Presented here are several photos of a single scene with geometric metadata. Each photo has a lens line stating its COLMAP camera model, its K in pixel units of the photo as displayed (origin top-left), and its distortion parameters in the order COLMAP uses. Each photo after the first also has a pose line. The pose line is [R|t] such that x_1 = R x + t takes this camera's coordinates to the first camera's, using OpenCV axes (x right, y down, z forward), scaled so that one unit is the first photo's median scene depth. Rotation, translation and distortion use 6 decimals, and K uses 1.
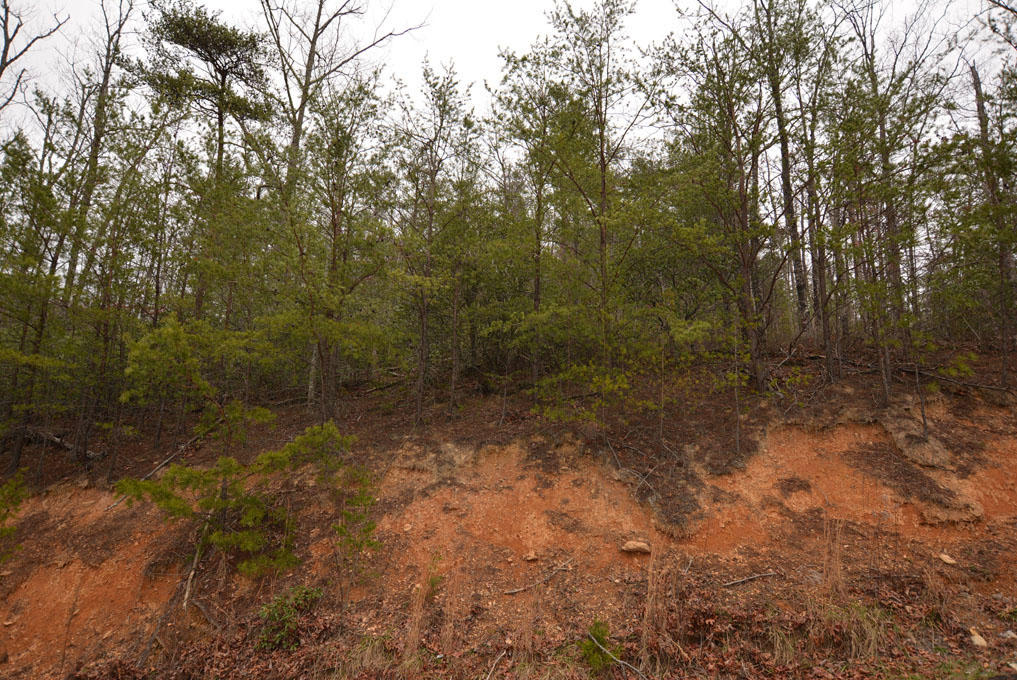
lens RADIAL K [[595.7, 0, 506.7], [0, 595.7, 338.6], [0, 0, 1]] dist [-0.003805, 0.002996]
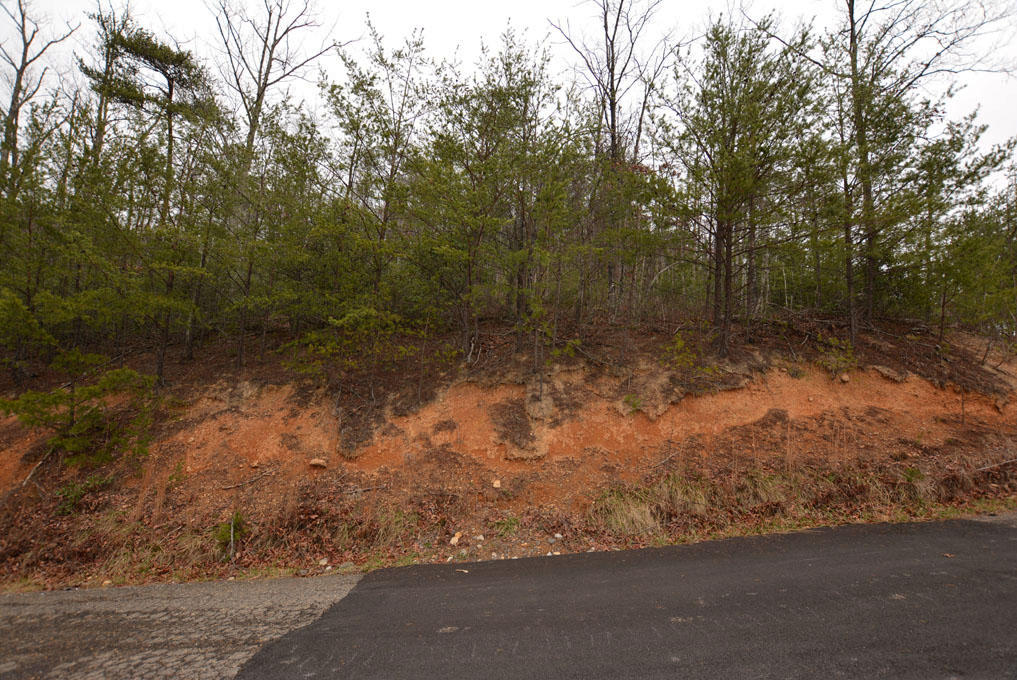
lens RADIAL K [[455.8, 0, 508.6], [0, 455.8, 340.6], [0, 0, 1]] dist [-0.001018, 0.001372]
pose [[0.998599, 0.044755, -0.028226, 0.612603], [-0.040628, 0.990303, 0.132849, -0.101288], [0.033898, -0.131516, 0.990734, -0.049949]]
